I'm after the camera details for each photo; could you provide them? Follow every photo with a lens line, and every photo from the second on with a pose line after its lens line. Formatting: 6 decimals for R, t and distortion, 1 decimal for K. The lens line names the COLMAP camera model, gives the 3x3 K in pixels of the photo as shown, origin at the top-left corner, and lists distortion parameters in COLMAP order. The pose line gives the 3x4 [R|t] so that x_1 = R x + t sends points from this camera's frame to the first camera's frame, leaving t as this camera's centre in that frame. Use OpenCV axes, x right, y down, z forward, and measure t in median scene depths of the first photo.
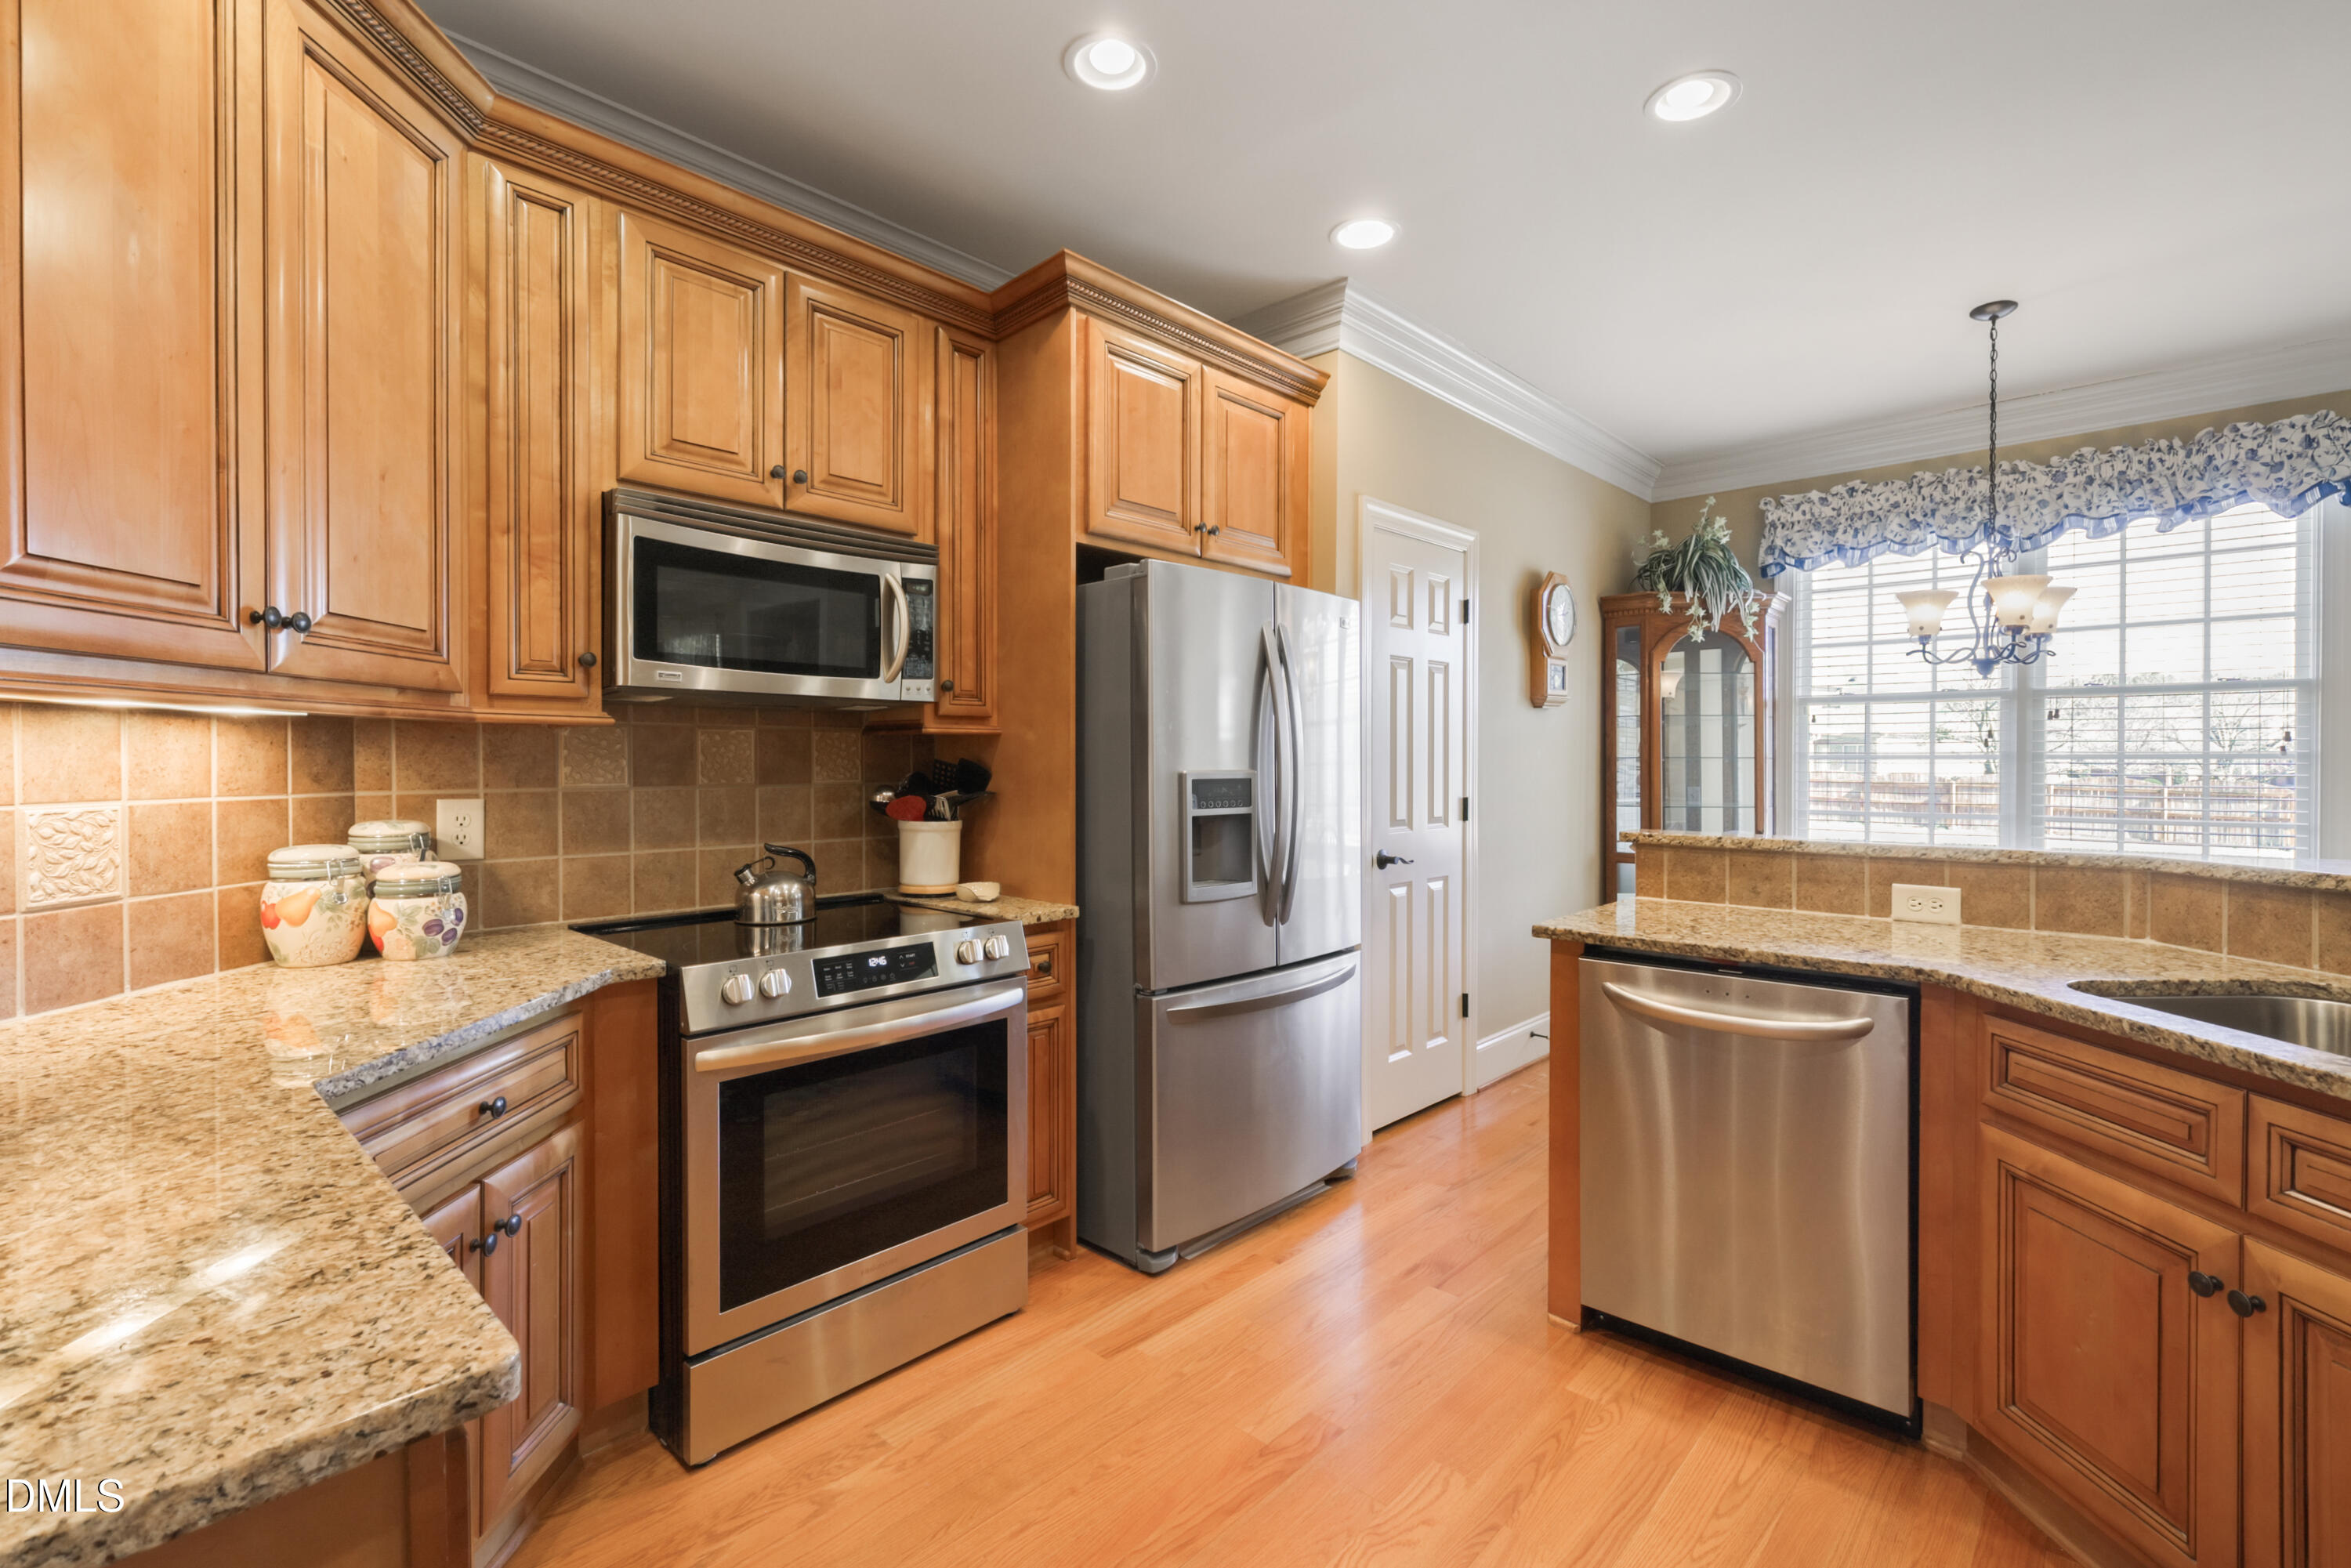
lens RADIAL K [[1036.7, 0, 1178.5], [0, 1036.7, 773.7], [0, 0, 1]] dist [0.000682, -0.000182]
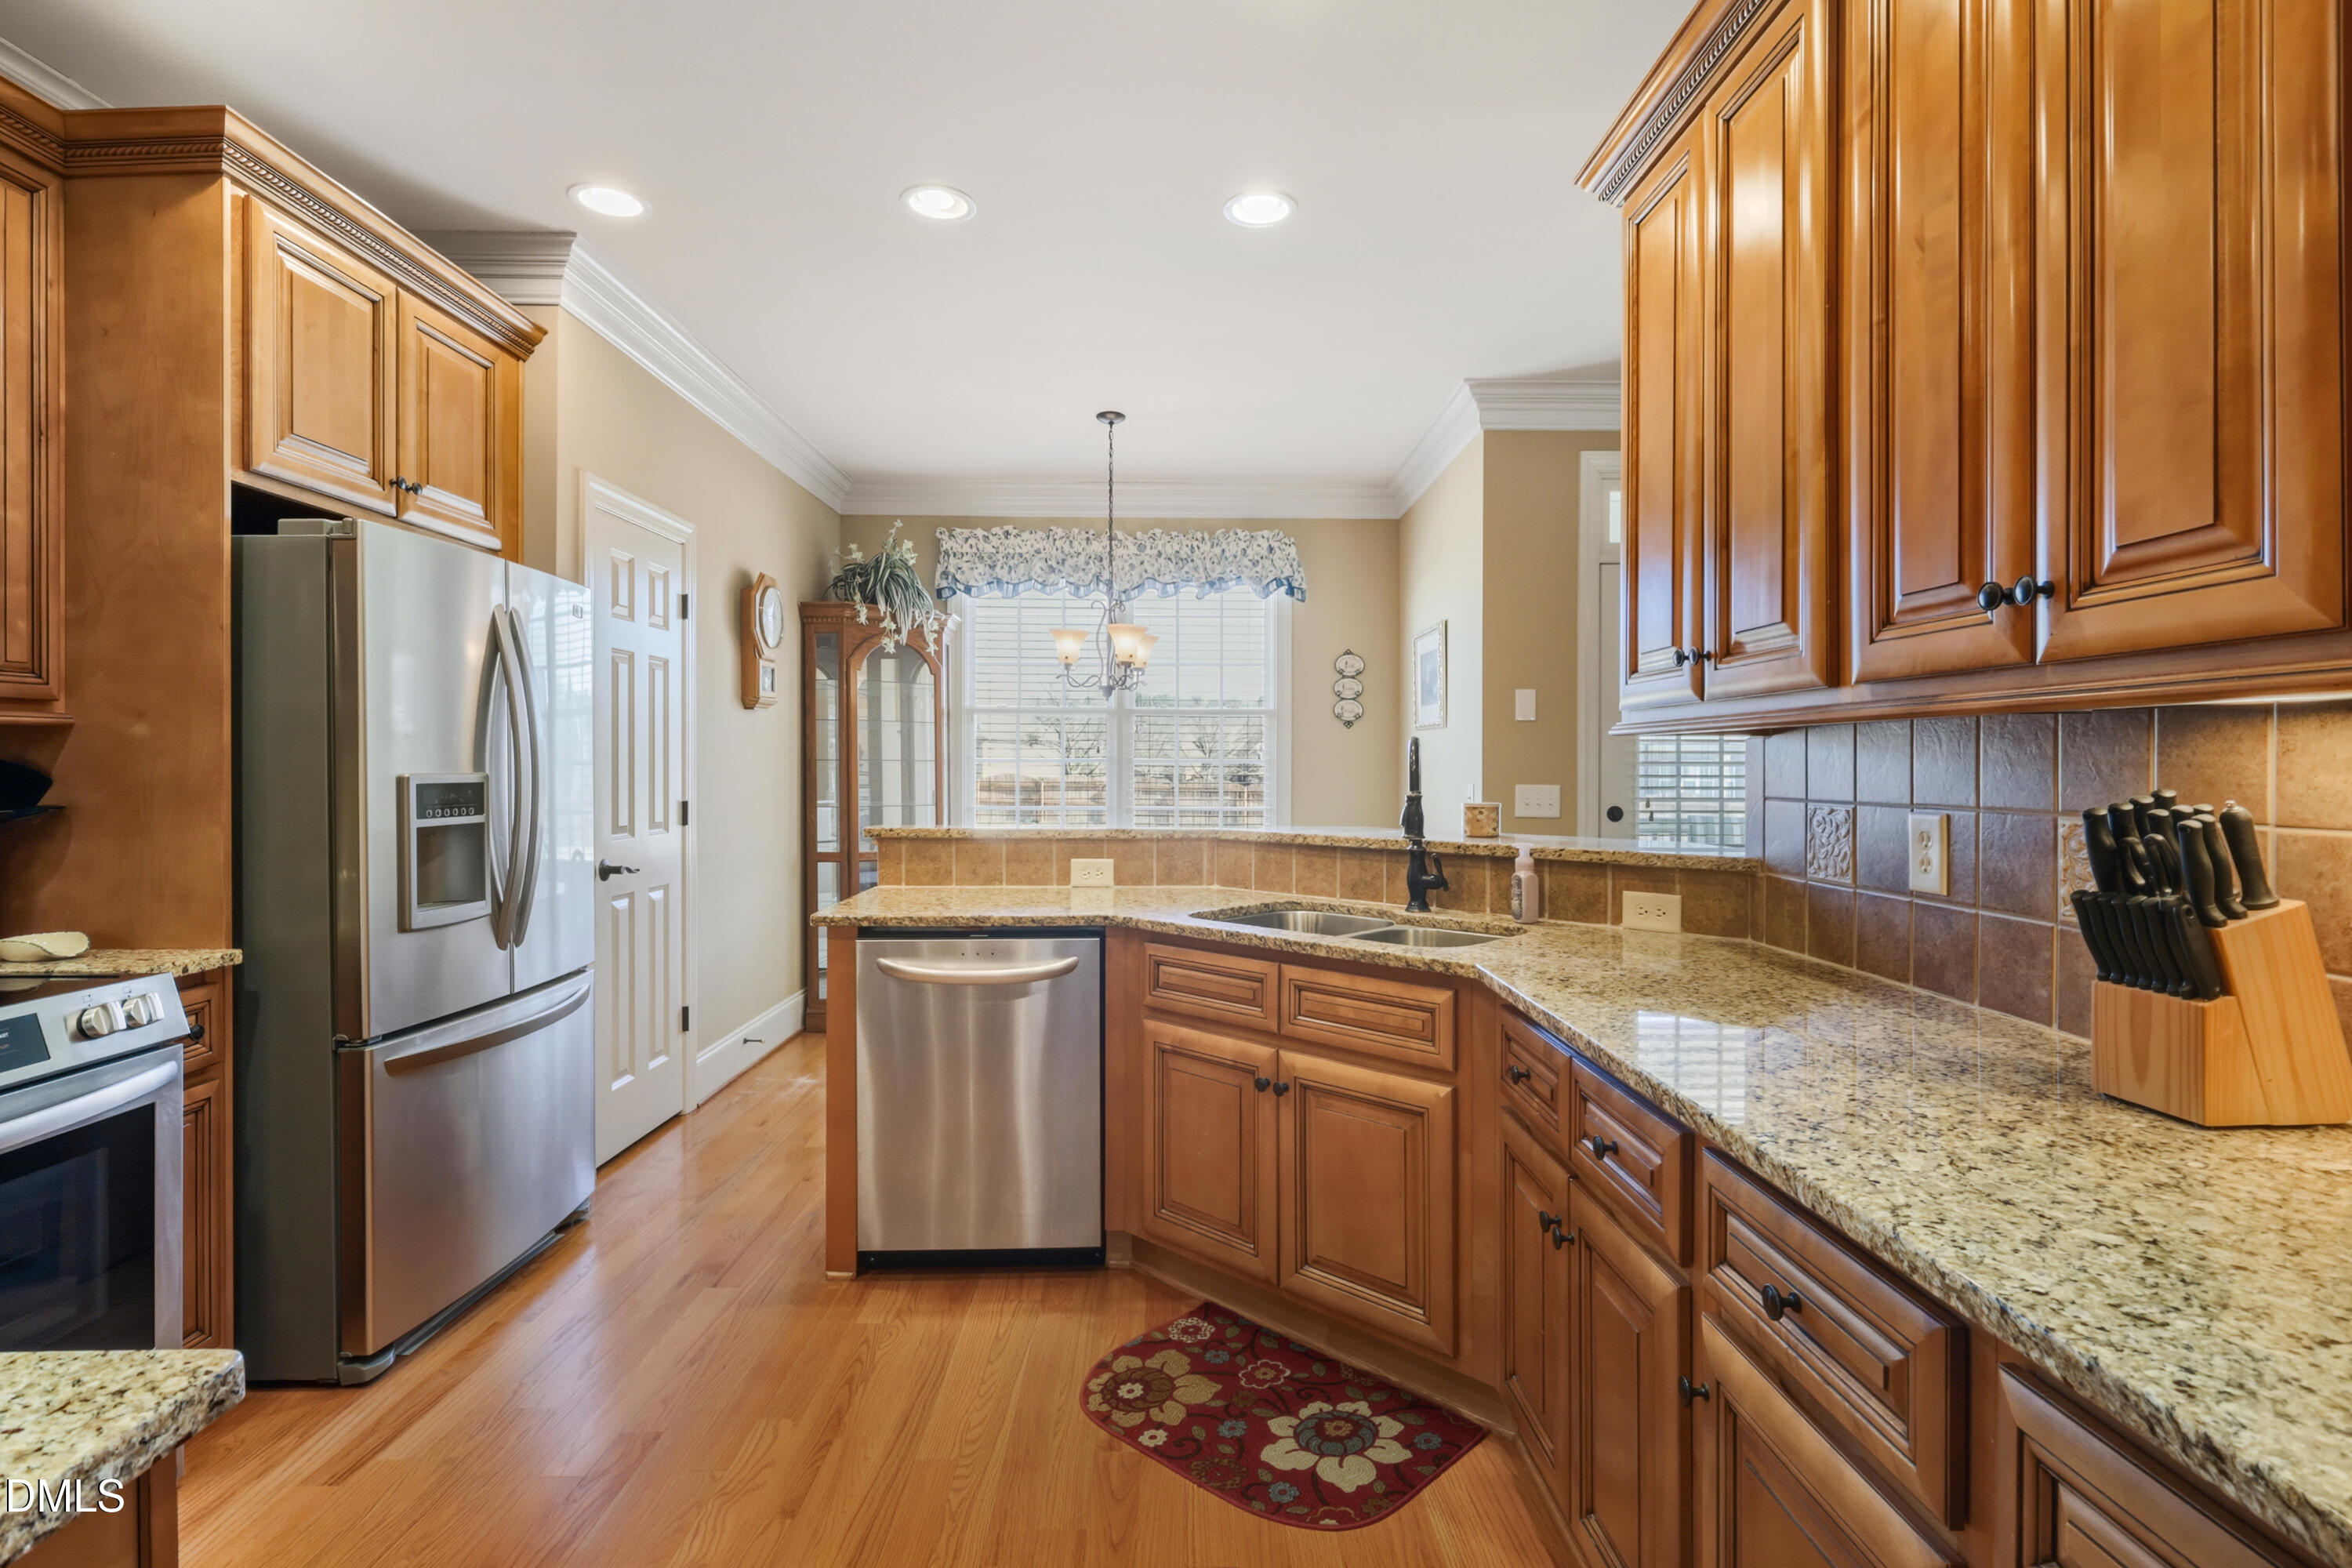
lens RADIAL K [[1136.5, 0, 1186.4], [0, 1136.5, 774.4], [0, 0, 1]] dist [0.002337, -0.000291]
pose [[0.715332, -0.004564, 0.698770, -0.135502], [0.005825, 0.999983, 0.000568, 0.000258], [-0.698761, 0.003664, 0.715346, -0.078827]]
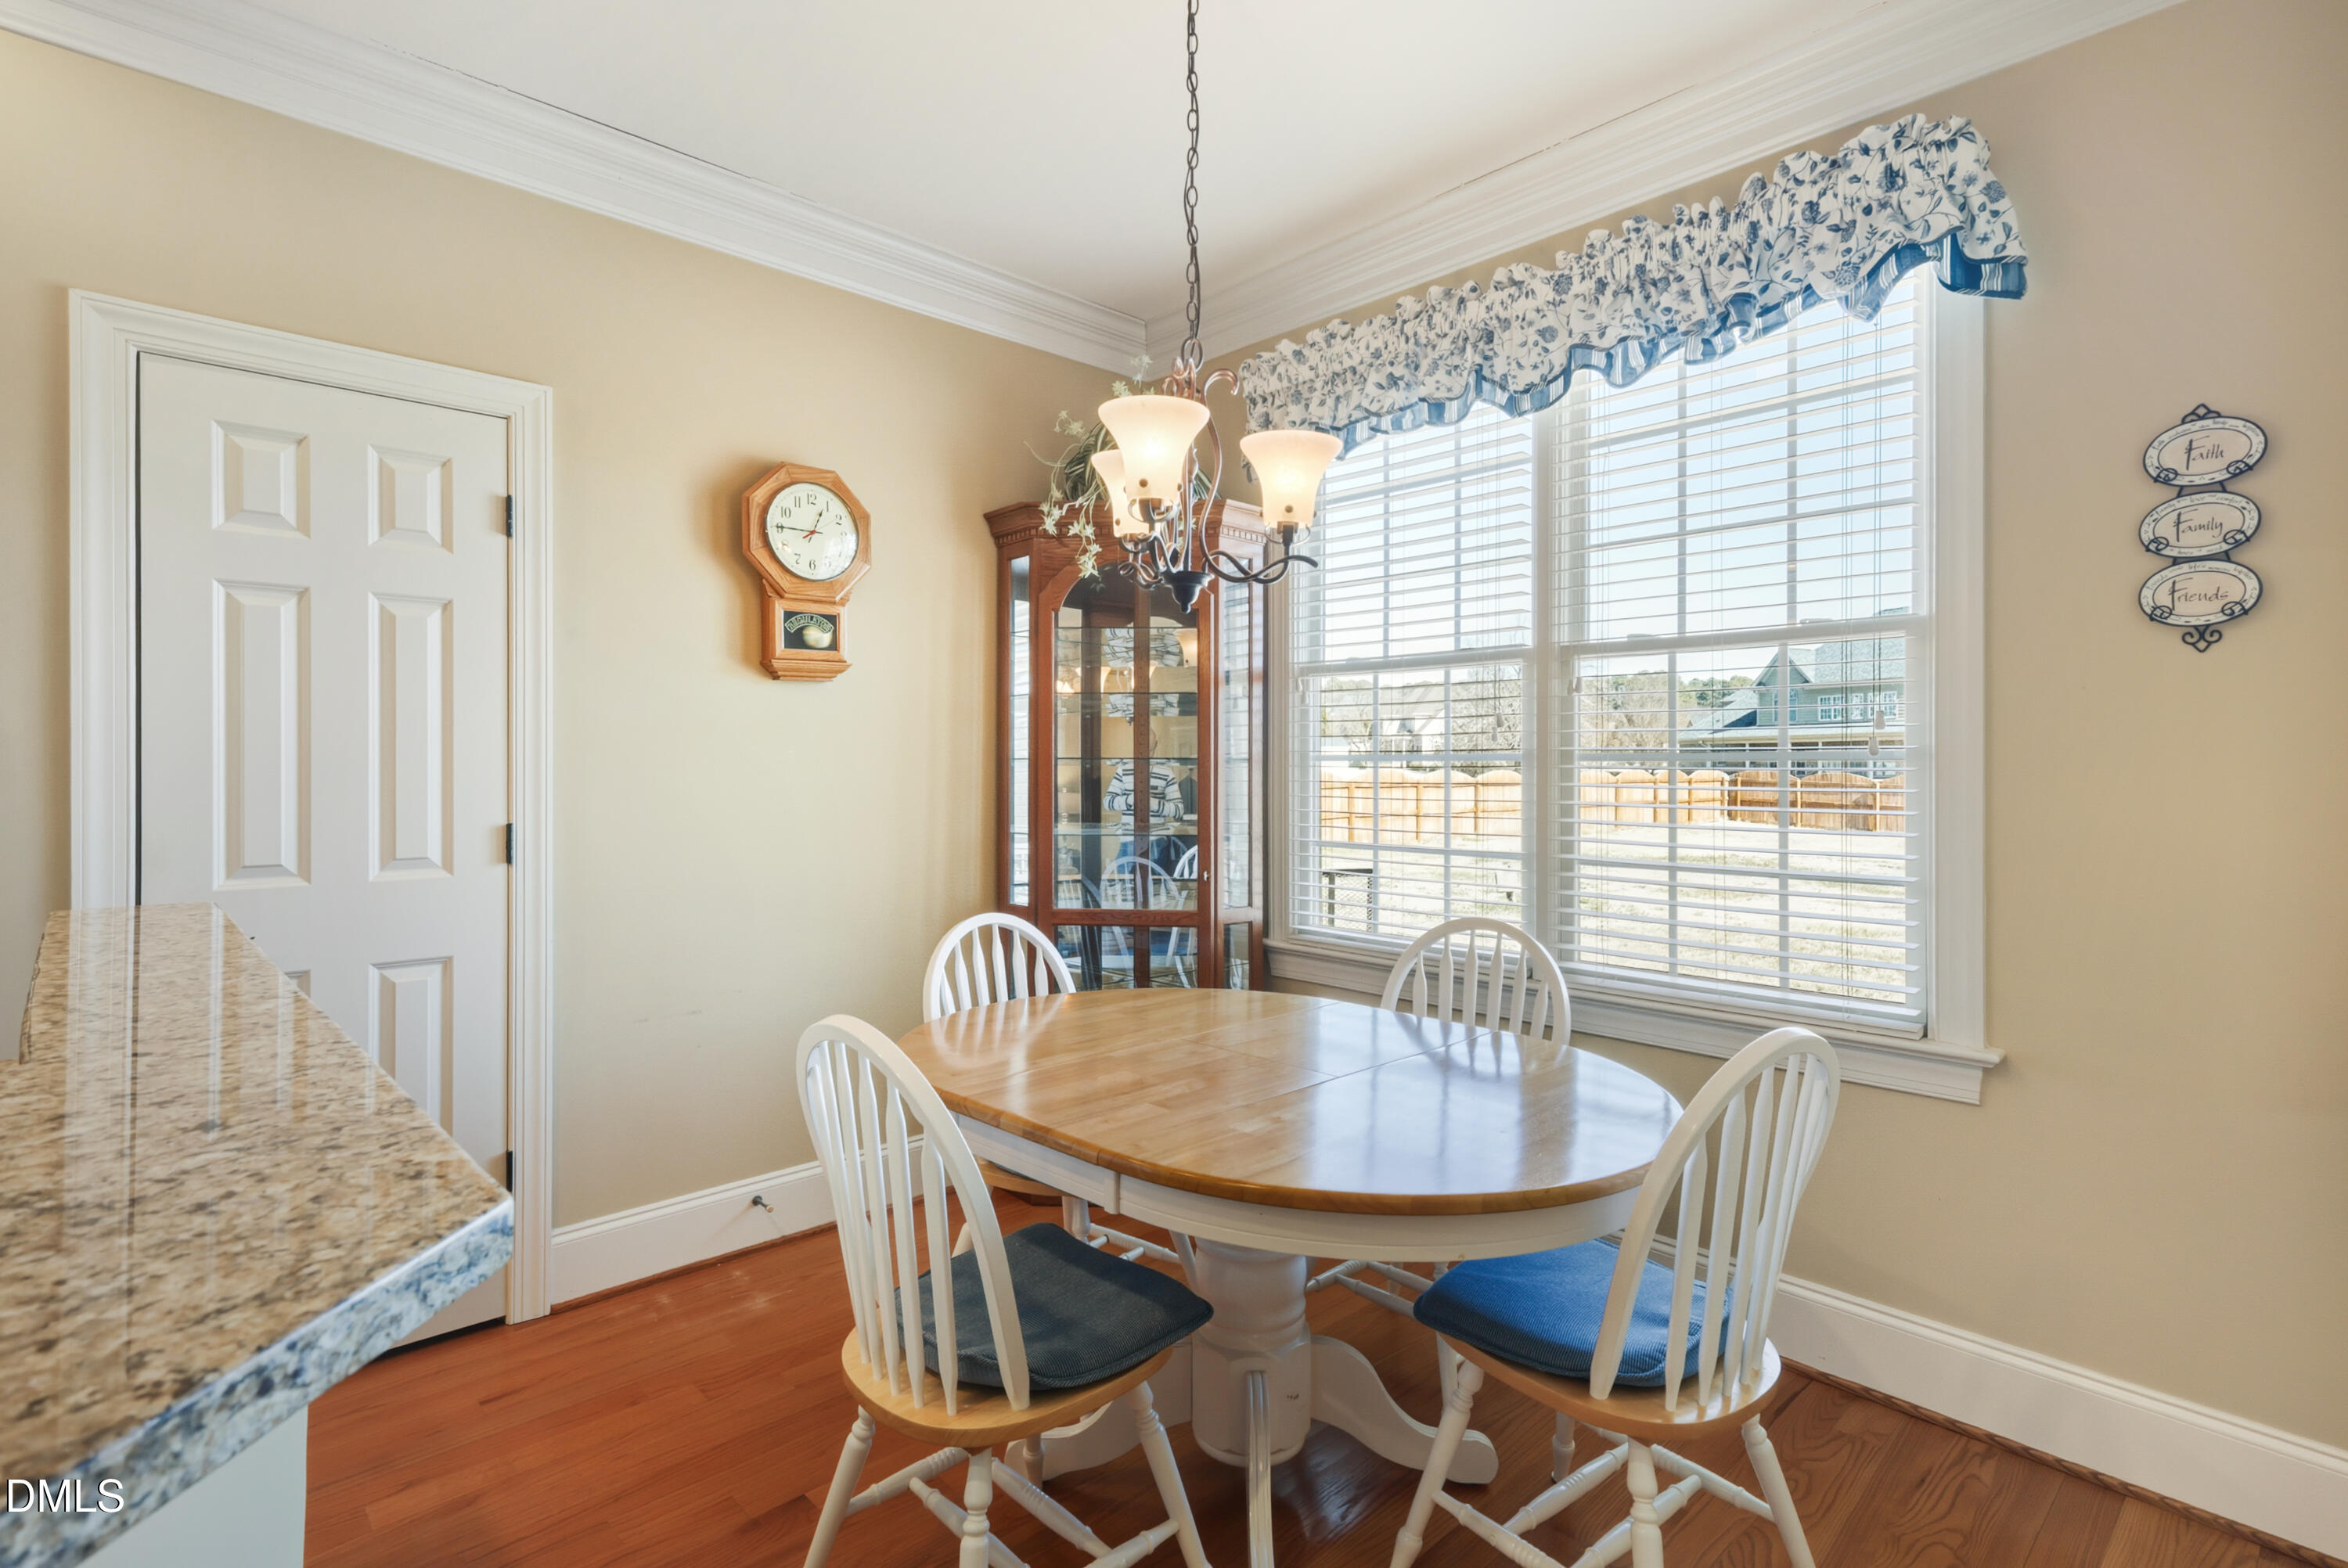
lens RADIAL K [[1103.9, 0, 1177.4], [0, 1103.9, 760.1], [0, 0, 1]] dist [0.000808, 0.000018]
pose [[0.998751, -0.002055, -0.049932, 0.754696], [0.001640, 0.999964, -0.008351, -0.009491], [0.049947, 0.008259, 0.998718, 0.409935]]
